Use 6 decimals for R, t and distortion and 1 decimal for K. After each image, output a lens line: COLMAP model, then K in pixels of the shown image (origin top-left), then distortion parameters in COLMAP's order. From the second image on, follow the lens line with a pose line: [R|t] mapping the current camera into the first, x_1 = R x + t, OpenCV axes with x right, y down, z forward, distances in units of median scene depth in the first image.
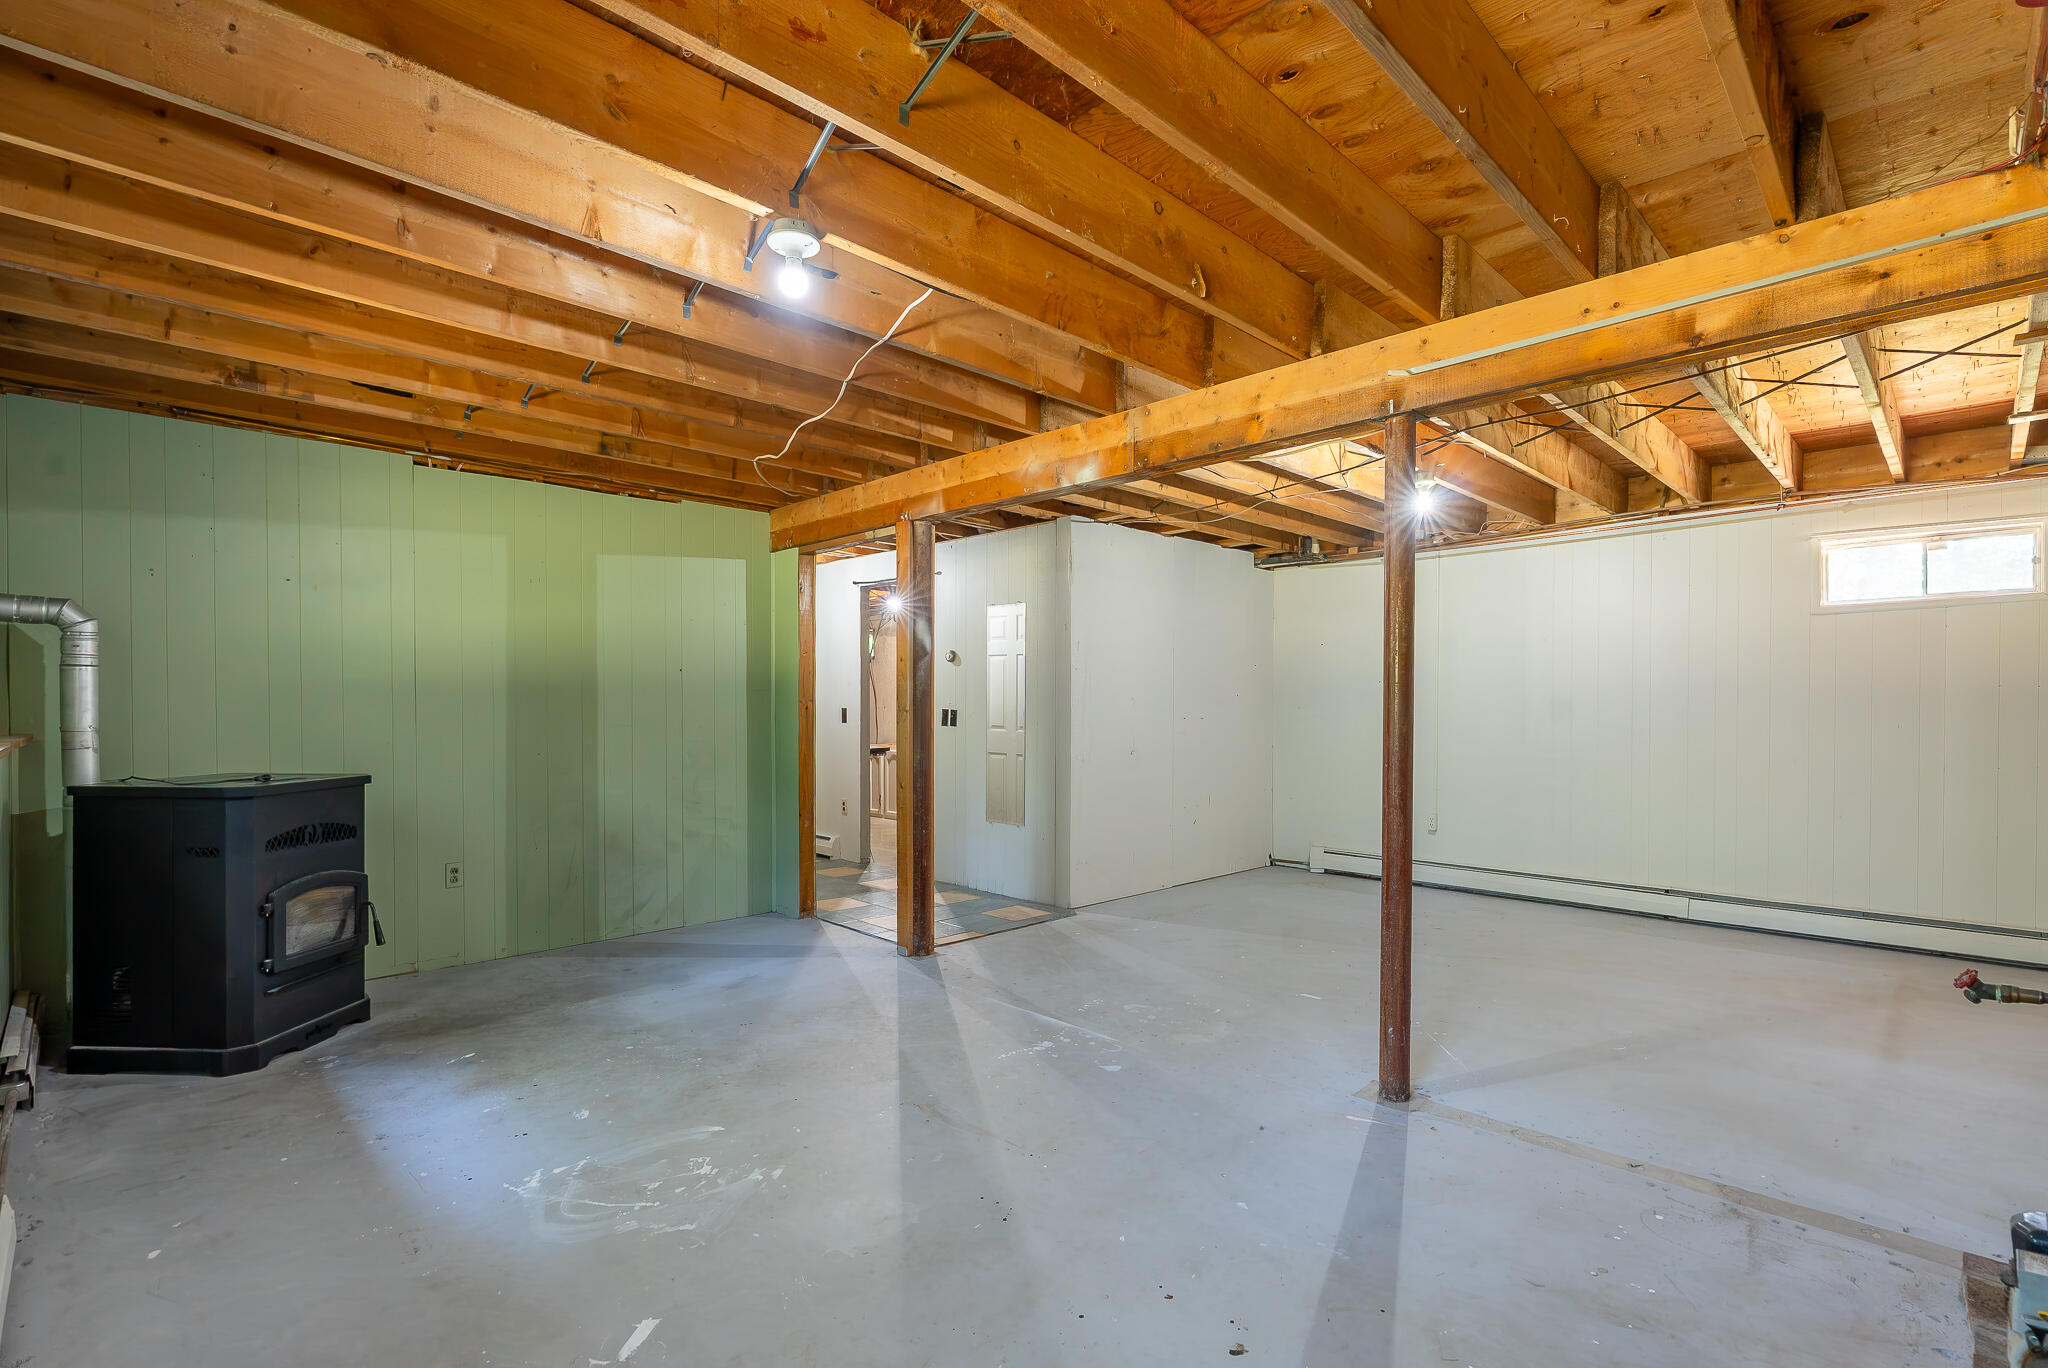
lens RADIAL K [[937.7, 0, 1024.1], [0, 937.7, 695.1], [0, 0, 1]] dist [-0.000379, -0.000183]
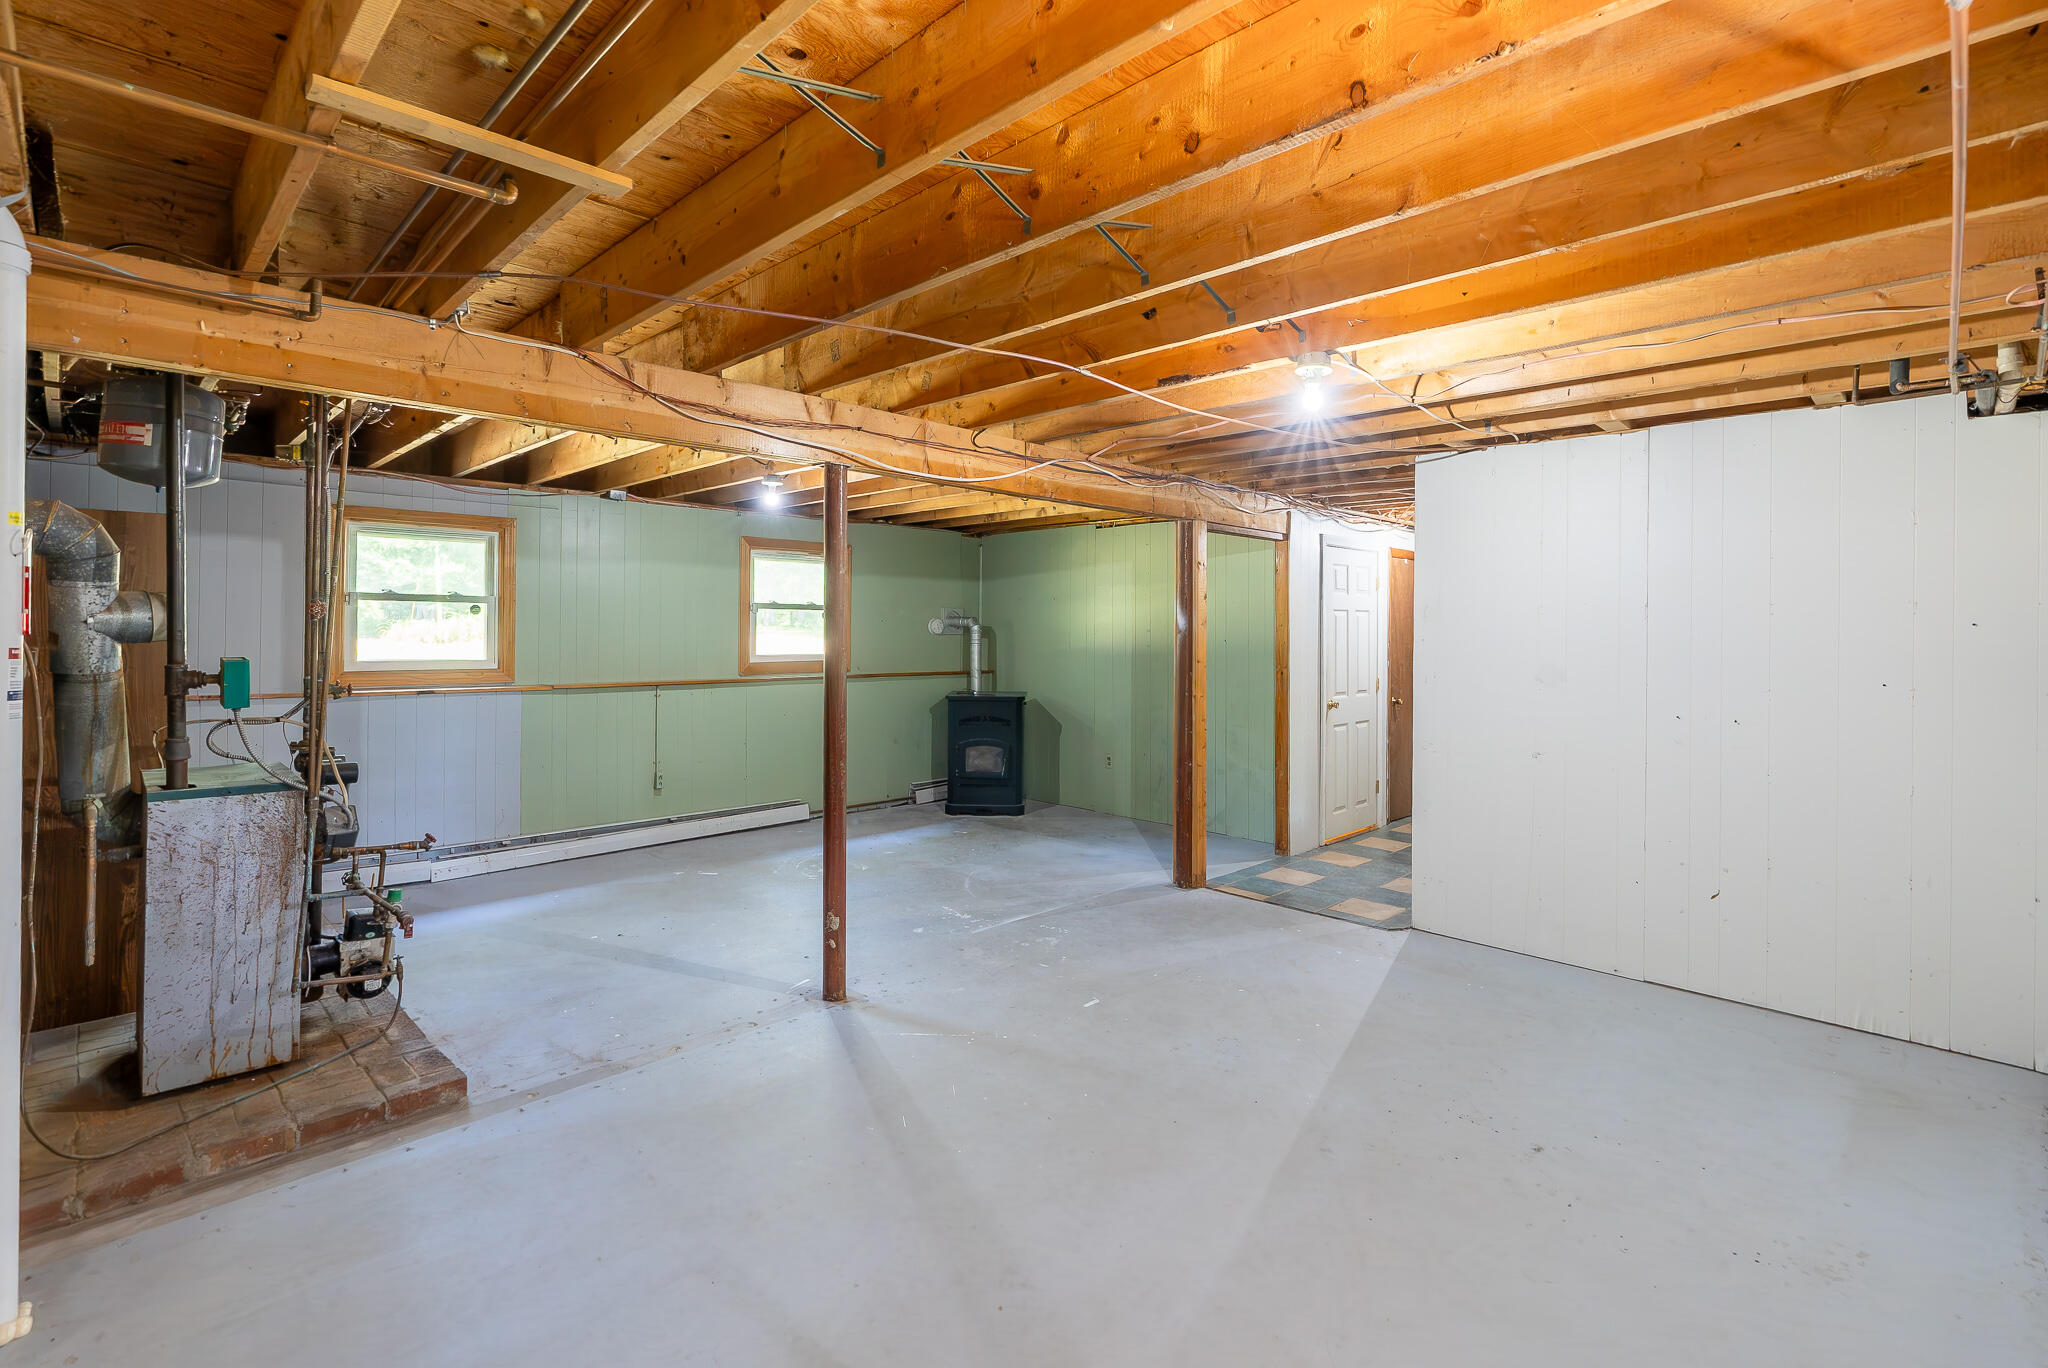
lens RADIAL K [[937.7, 0, 1026.1], [0, 937.7, 634.9], [0, 0, 1]] dist [-0.000379, -0.000183]
pose [[0.000784, -0.003770, -0.999993, 1.491149], [0.000955, 0.999992, -0.003769, -0.044440], [0.999999, -0.000952, 0.000788, 1.136728]]
